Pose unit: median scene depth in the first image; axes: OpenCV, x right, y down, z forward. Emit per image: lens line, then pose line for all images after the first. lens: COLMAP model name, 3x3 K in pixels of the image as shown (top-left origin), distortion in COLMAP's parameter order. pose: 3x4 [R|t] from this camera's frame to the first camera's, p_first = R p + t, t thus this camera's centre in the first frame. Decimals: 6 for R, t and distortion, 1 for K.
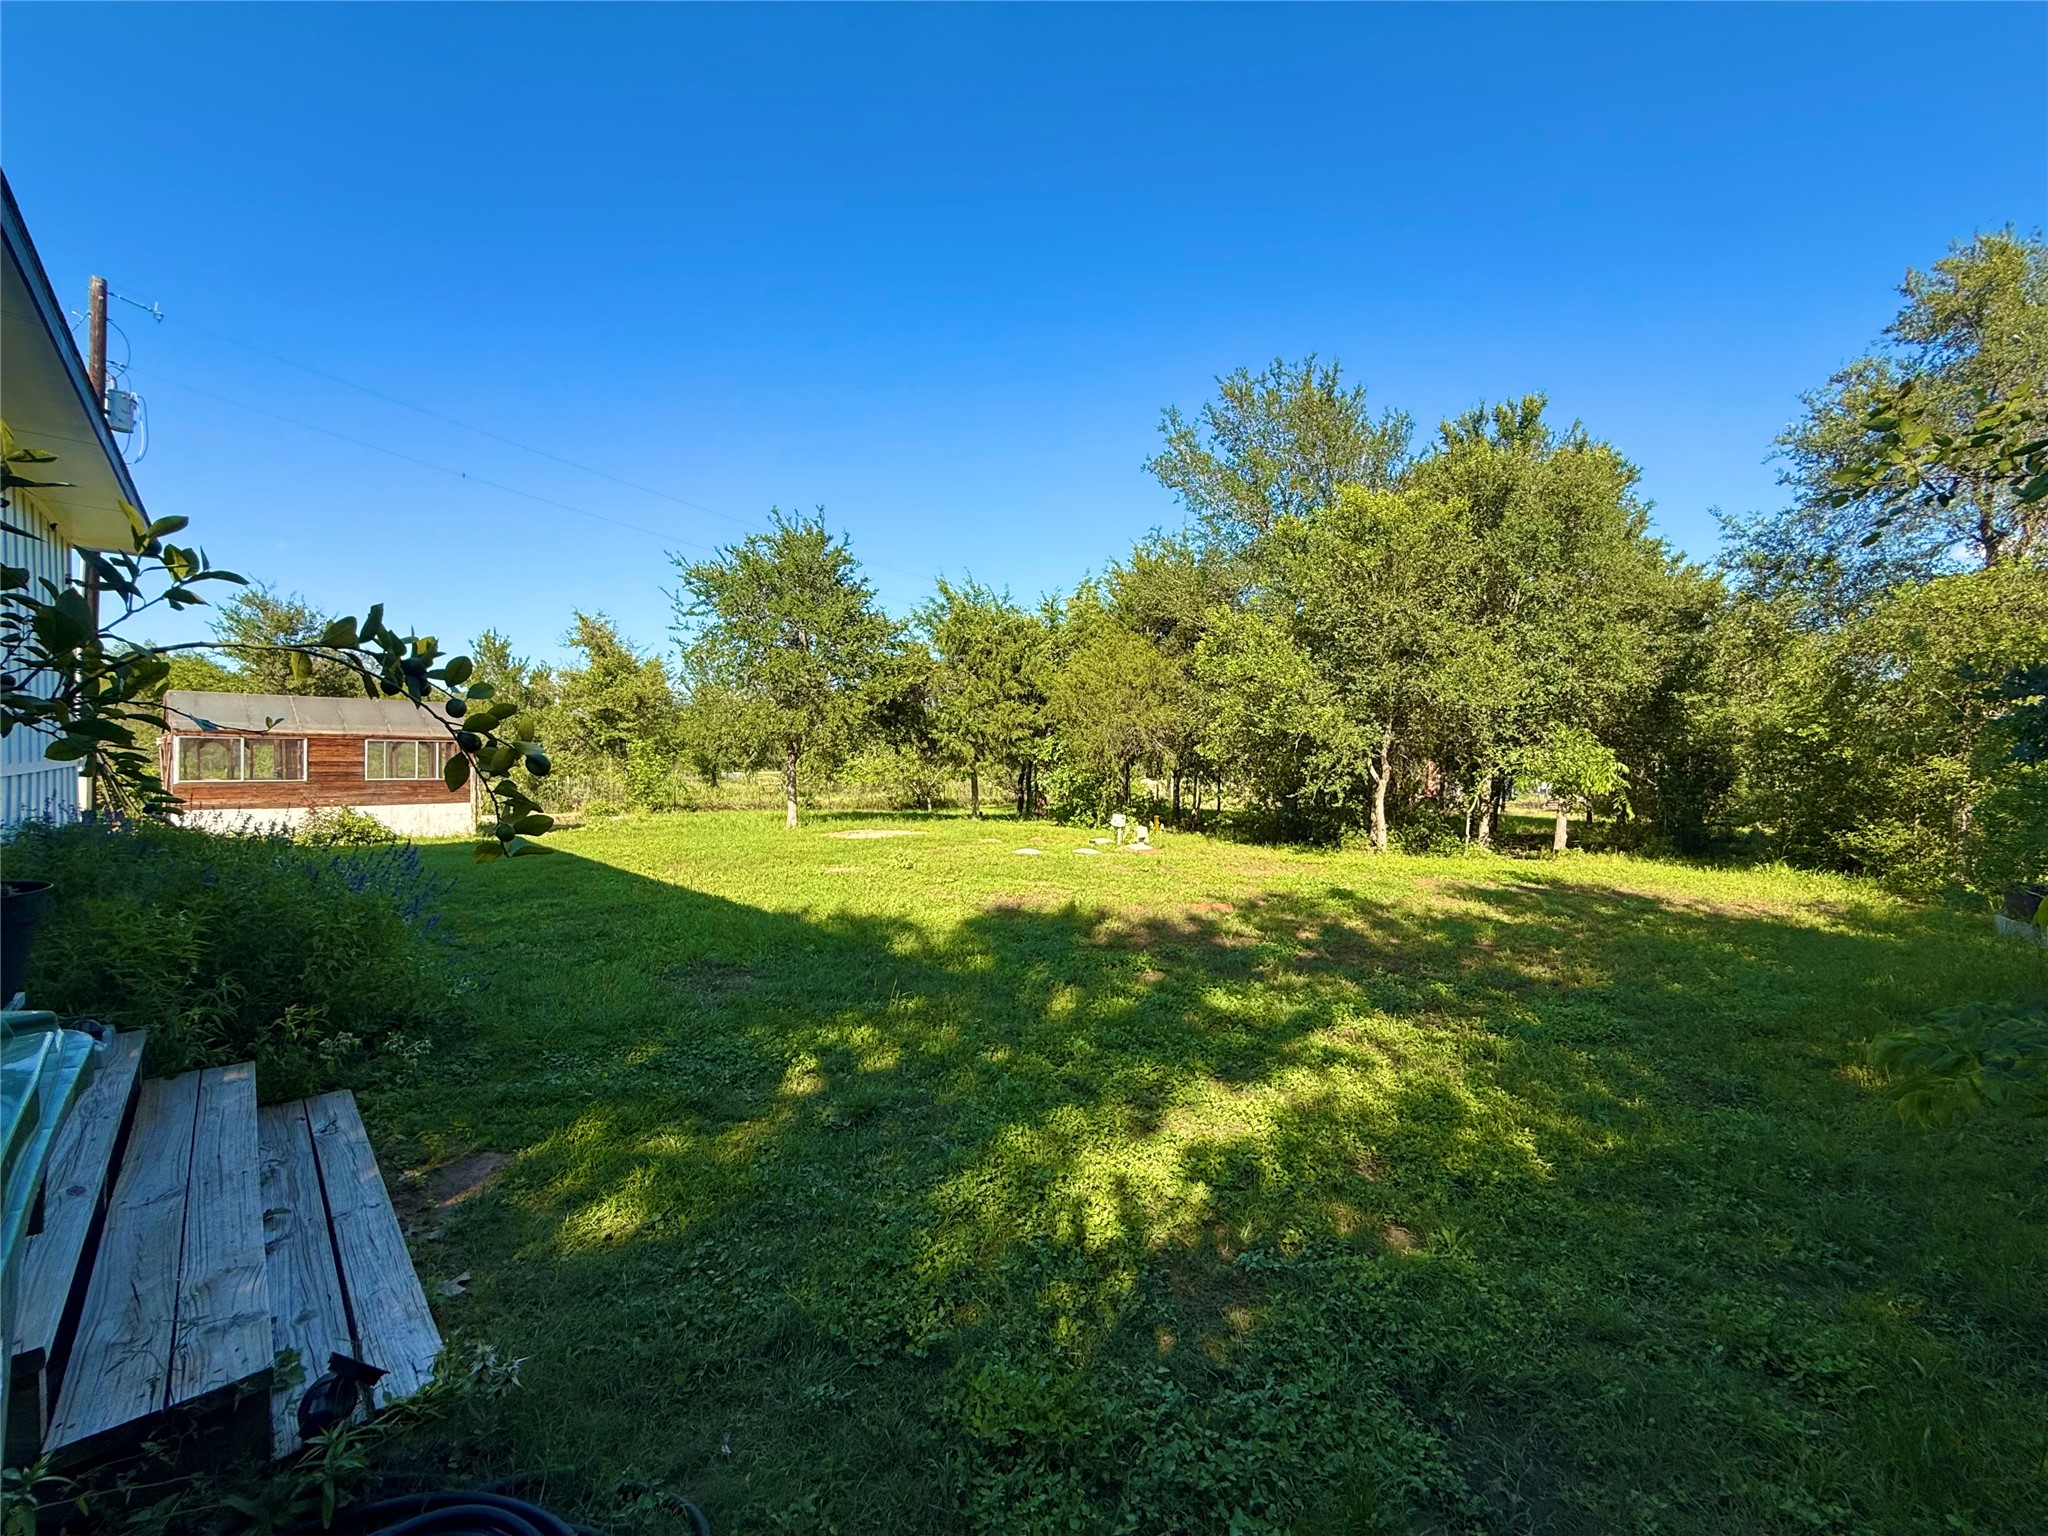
lens RADIAL K [[819.1, 0, 1020.6], [0, 819.1, 765.8], [0, 0, 1]] dist [-0.000638, 0.000308]
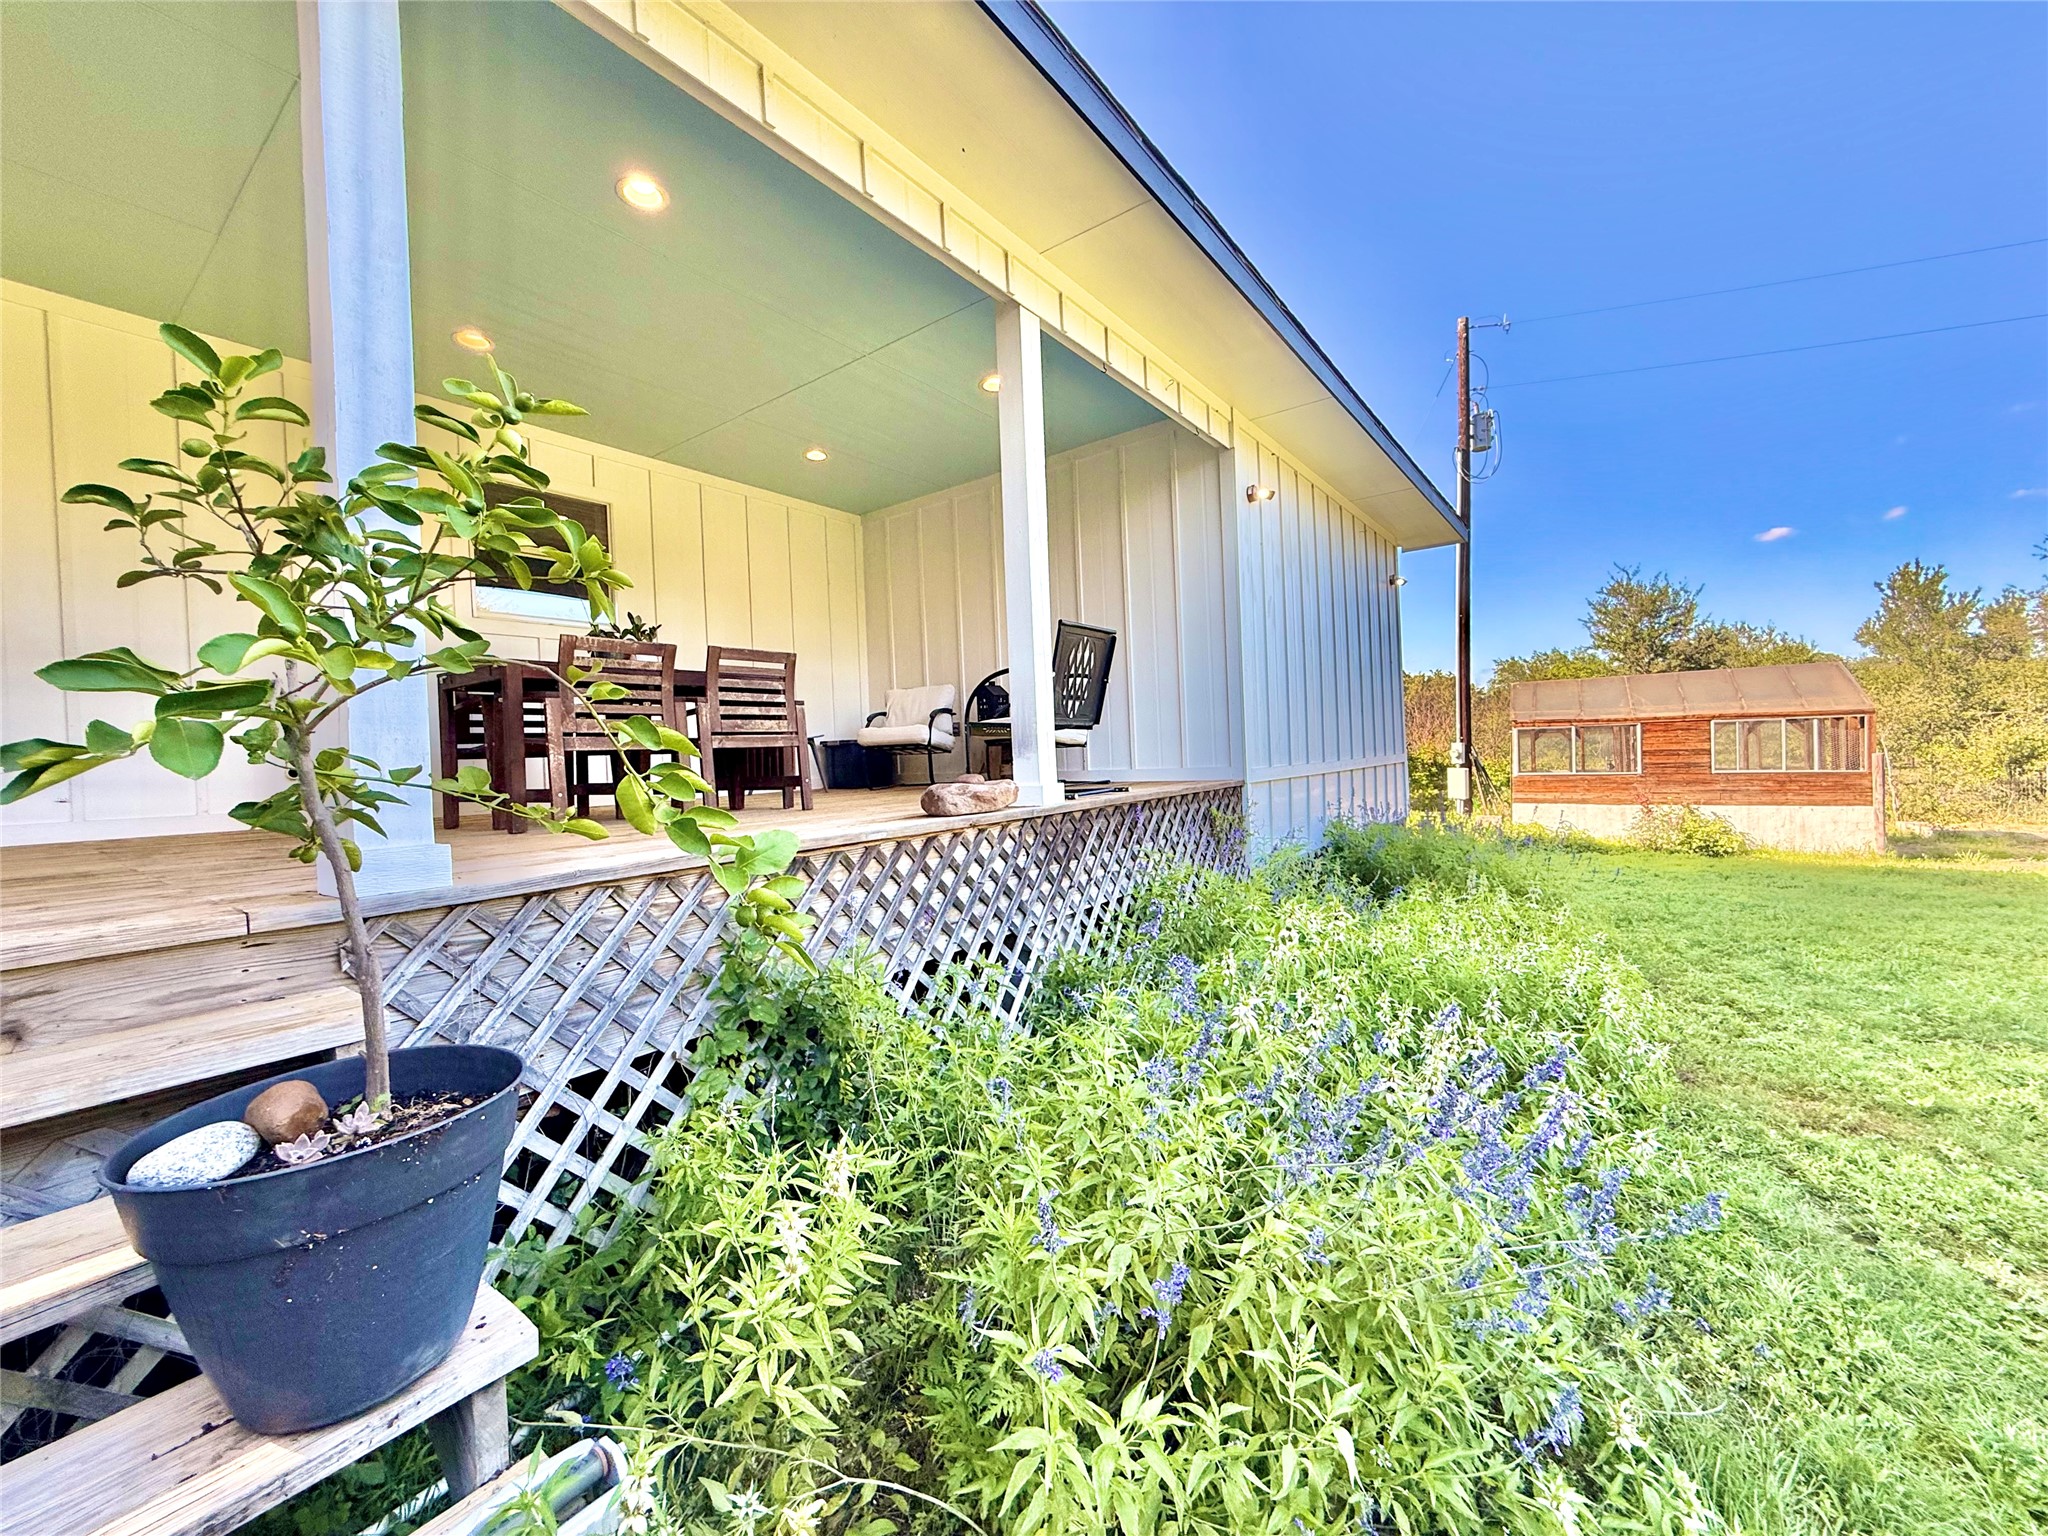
lens RADIAL K [[819.1, 0, 1020.6], [0, 819.1, 765.8], [0, 0, 1]] dist [-0.000638, 0.000308]
pose [[0.165246, -0.003198, -0.986247, -0.133801], [0.021818, 0.999762, 0.000414, -0.003562], [0.986011, -0.021586, 0.165277, 0.213630]]
